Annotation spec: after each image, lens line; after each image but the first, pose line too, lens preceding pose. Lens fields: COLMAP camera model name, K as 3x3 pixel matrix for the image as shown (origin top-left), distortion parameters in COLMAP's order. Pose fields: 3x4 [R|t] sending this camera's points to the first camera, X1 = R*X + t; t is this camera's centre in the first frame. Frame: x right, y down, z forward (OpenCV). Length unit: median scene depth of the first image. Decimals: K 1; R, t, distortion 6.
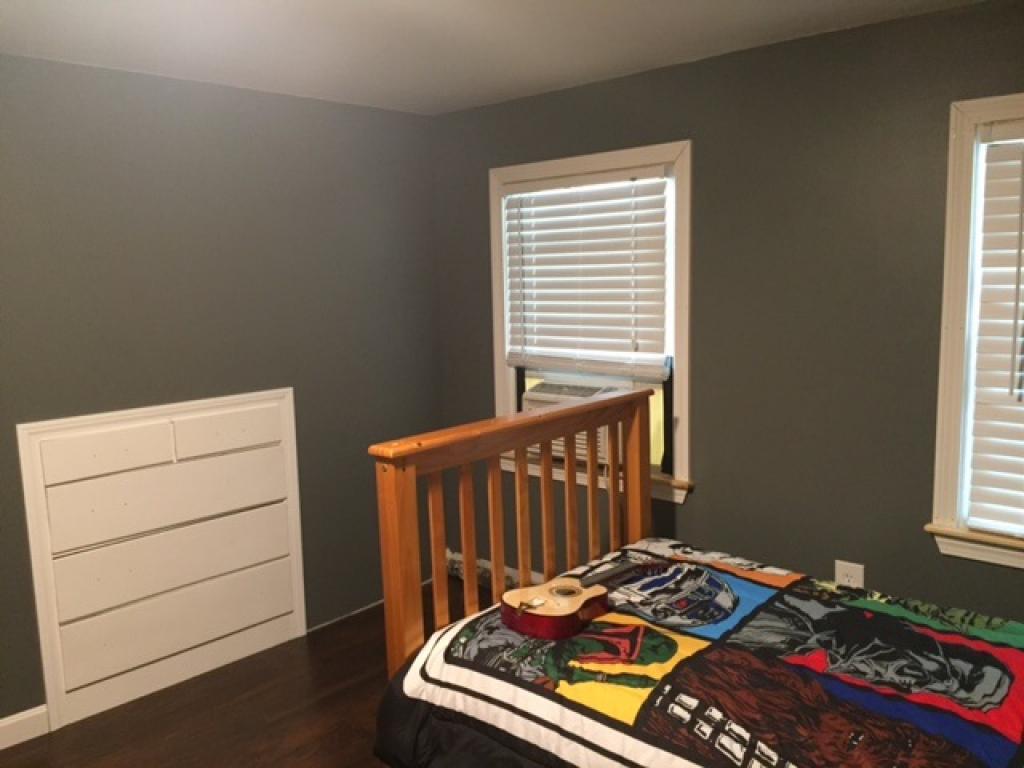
lens RADIAL K [[873.8, 0, 512.9], [0, 873.8, 384.2], [0, 0, 1]] dist [0.077252, -0.105120]
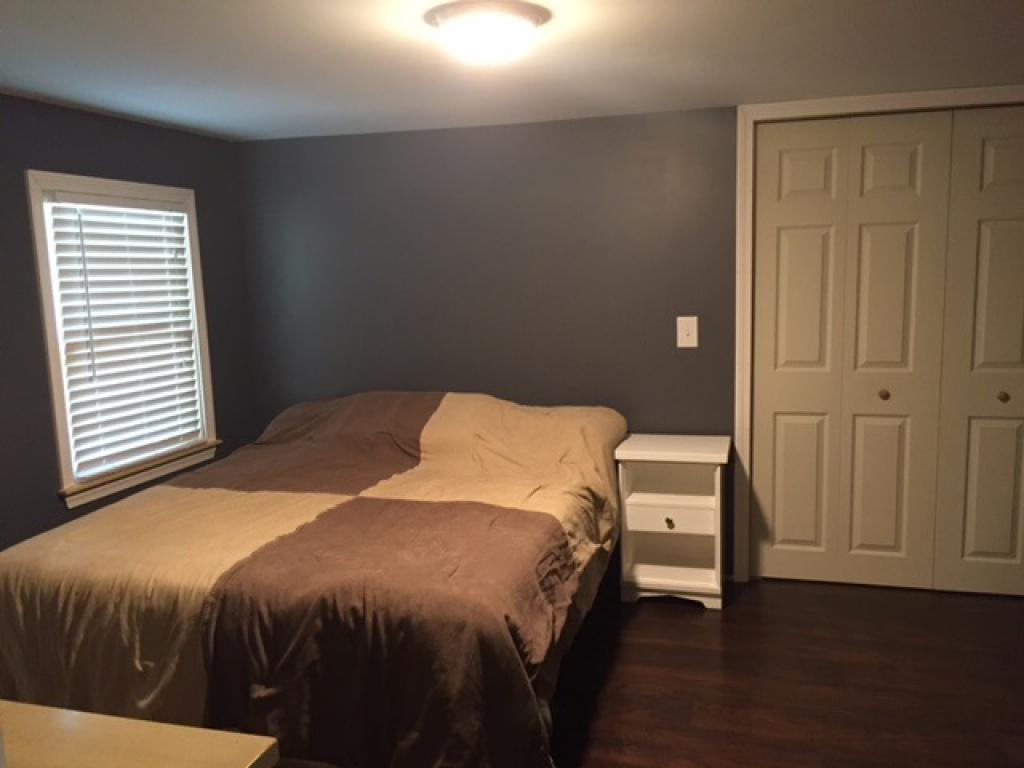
lens RADIAL K [[873.8, 0, 514.2], [0, 873.8, 384.2], [0, 0, 1]] dist [0.077252, -0.105120]
pose [[-0.448278, -0.070621, 0.891100, -1.197242], [0.166416, 0.972853, 0.160818, -0.113352], [-0.878267, 0.220385, -0.424356, 1.143474]]
